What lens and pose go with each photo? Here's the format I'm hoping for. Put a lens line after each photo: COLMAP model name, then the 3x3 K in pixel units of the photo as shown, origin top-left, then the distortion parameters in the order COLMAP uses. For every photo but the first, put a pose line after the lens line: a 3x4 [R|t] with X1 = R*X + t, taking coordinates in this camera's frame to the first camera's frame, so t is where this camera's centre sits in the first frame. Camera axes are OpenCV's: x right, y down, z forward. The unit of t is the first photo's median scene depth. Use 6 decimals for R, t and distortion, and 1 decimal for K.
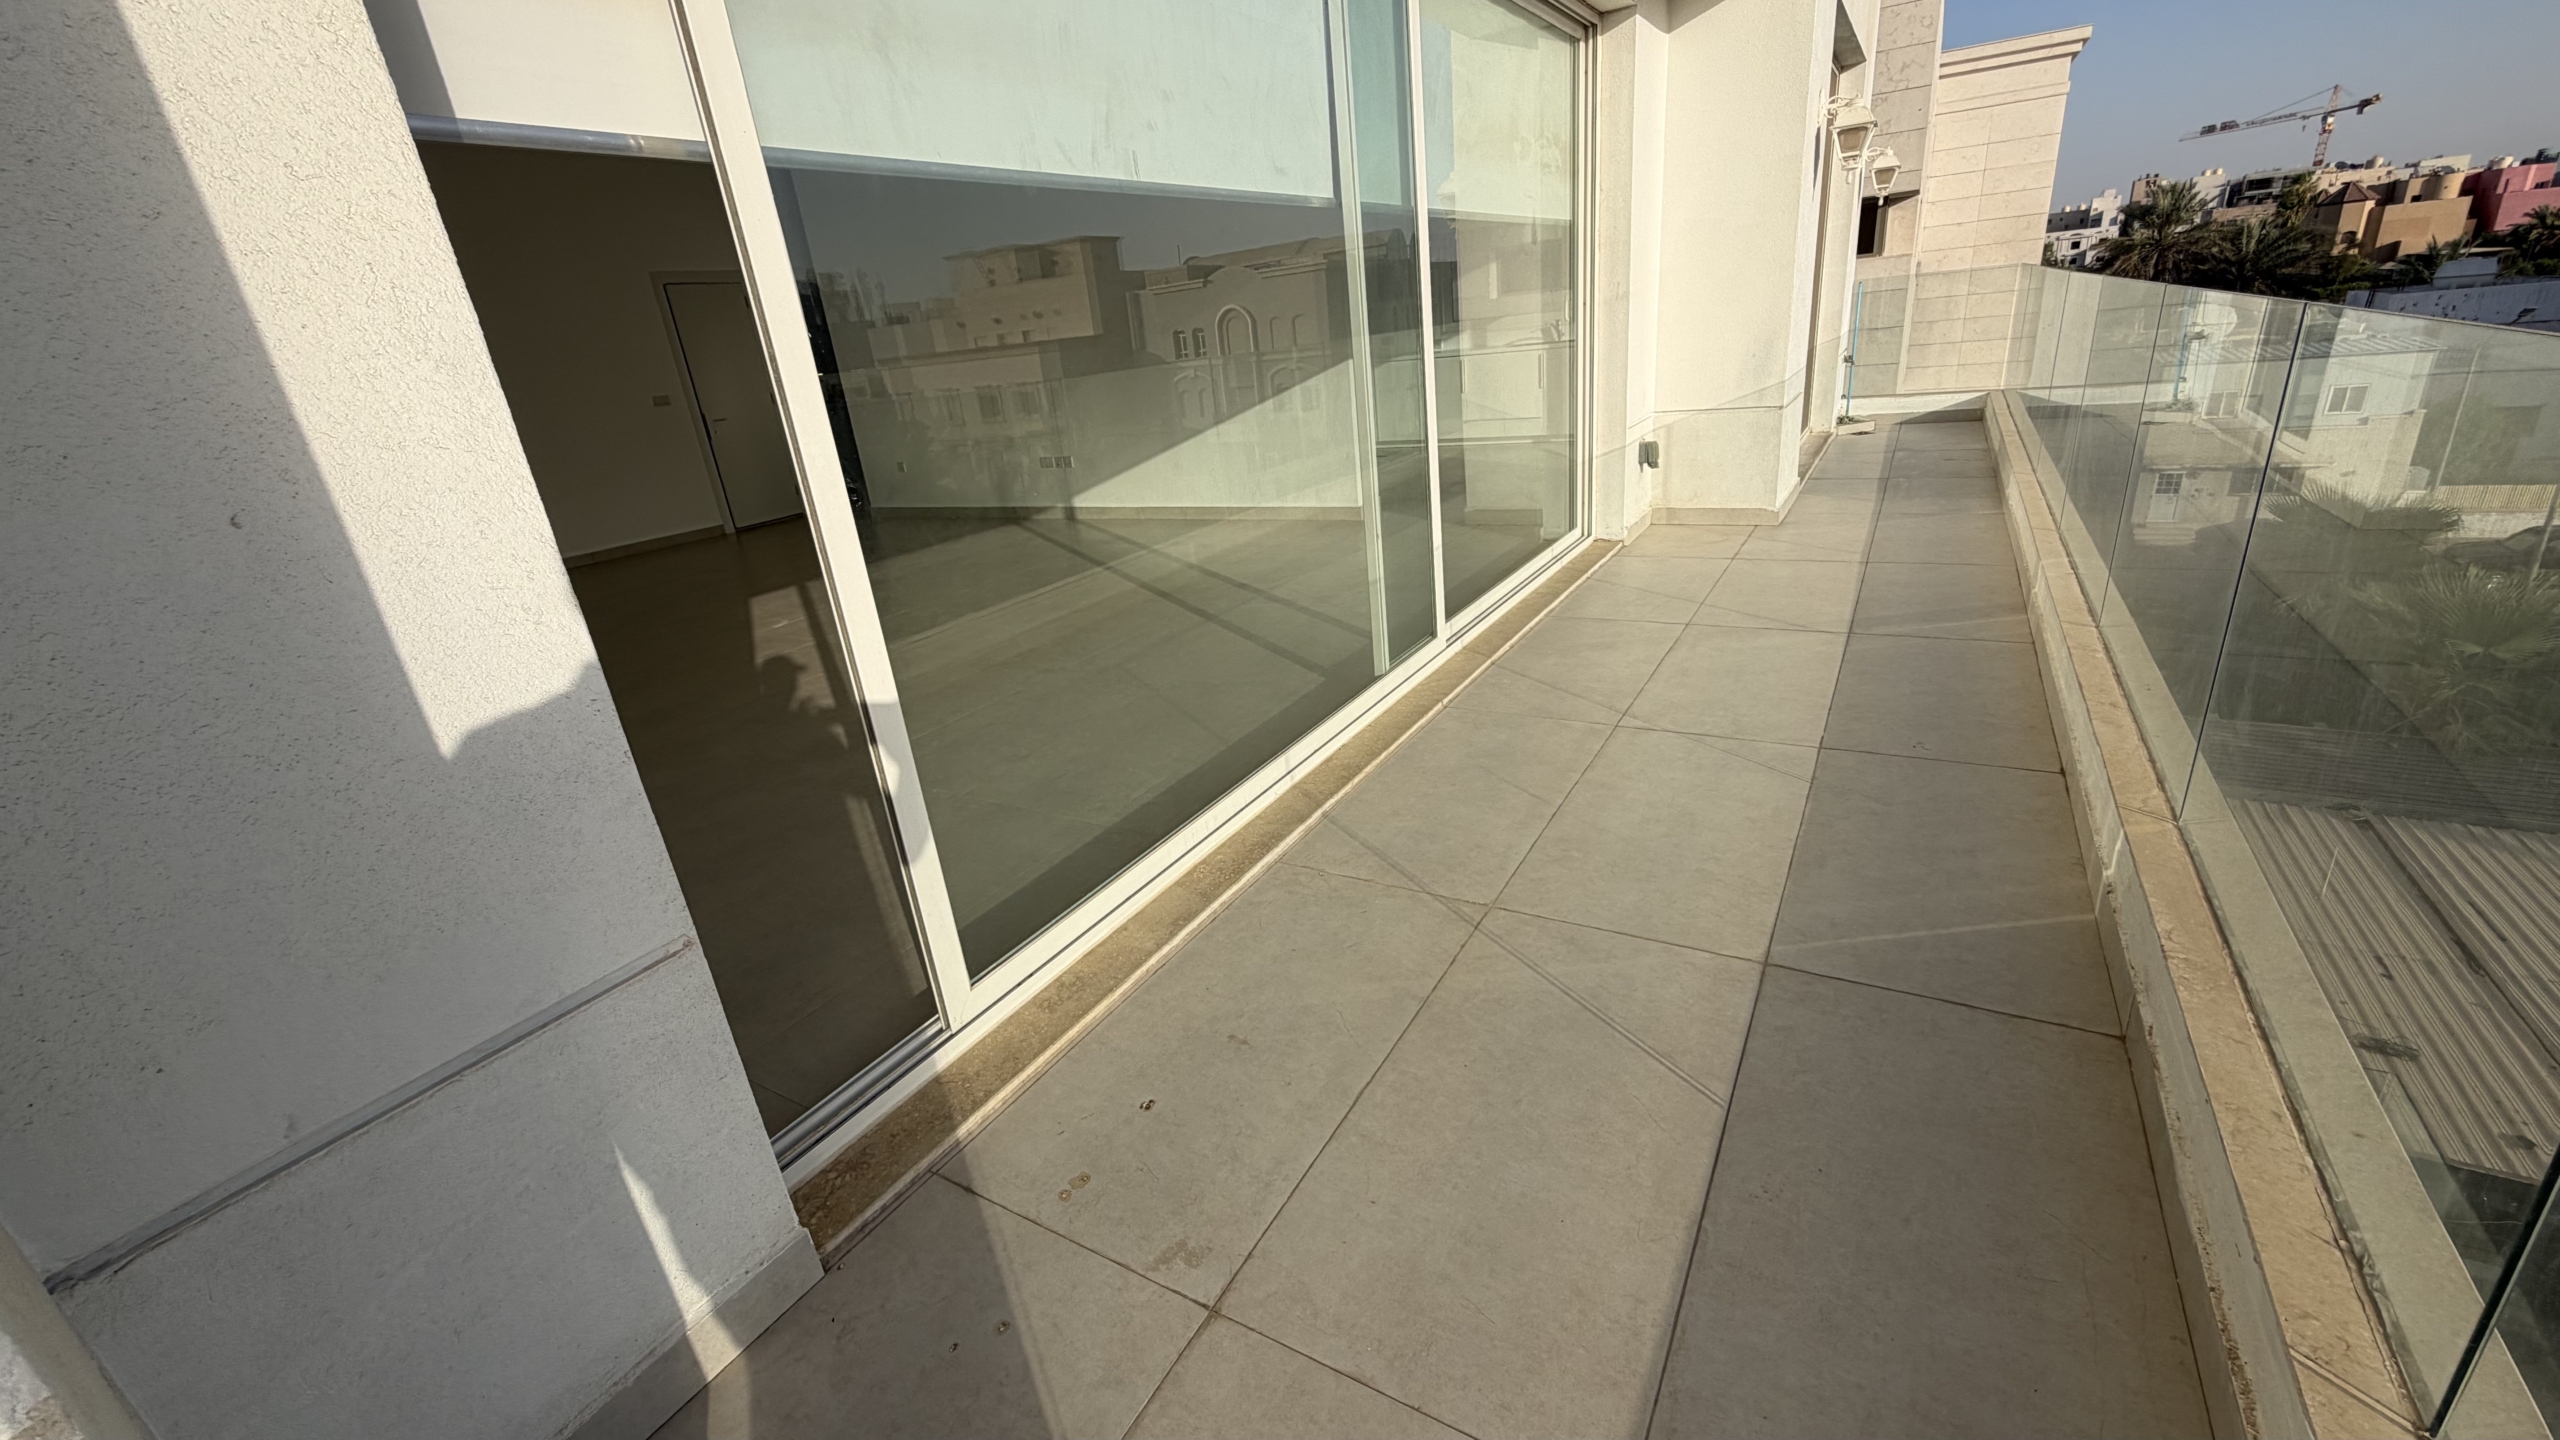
lens RADIAL K [[1026.1, 0, 1274.3], [0, 1026.1, 727.5], [0, 0, 1]] dist [0.000075, 0.000176]
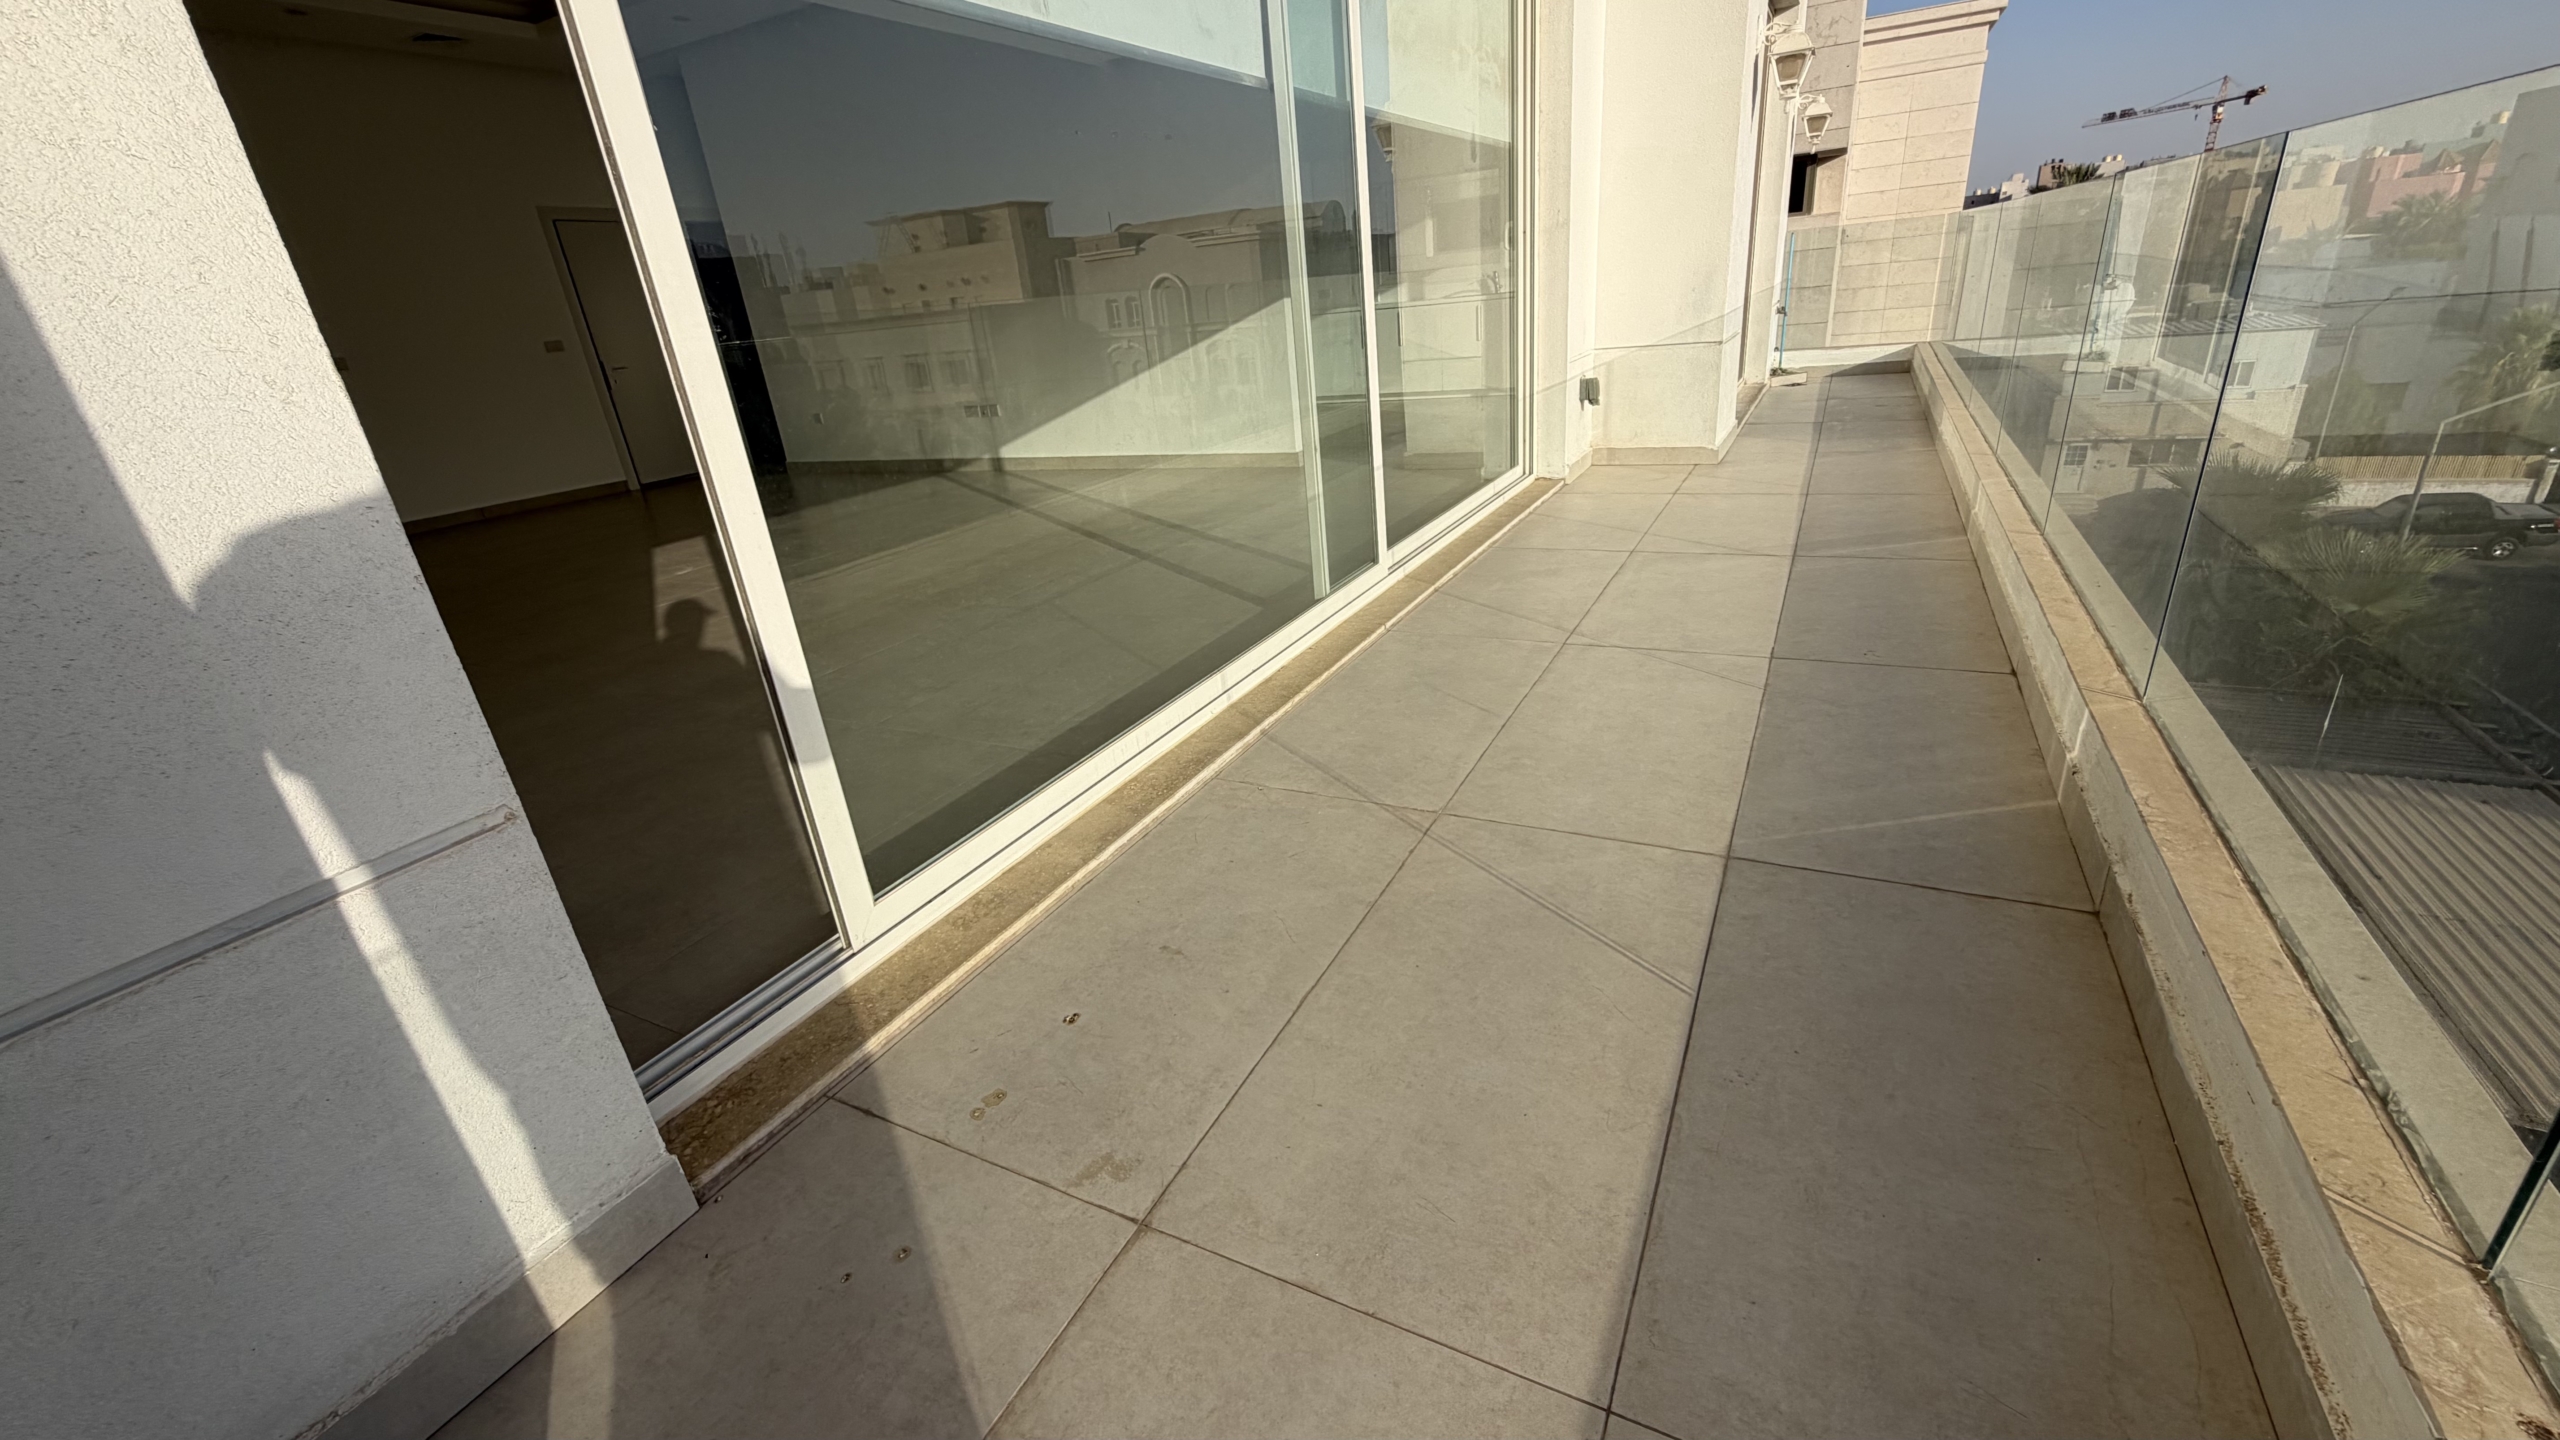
lens RADIAL K [[1029.3, 0, 1276.5], [0, 1029.3, 723.7], [0, 0, 1]] dist [0.000249, 0.000134]
pose [[0.998141, -0.013714, 0.059384, 0.006354], [0.012526, 0.999715, 0.020327, 0.079311], [-0.059646, -0.019545, 0.998028, 0.073712]]
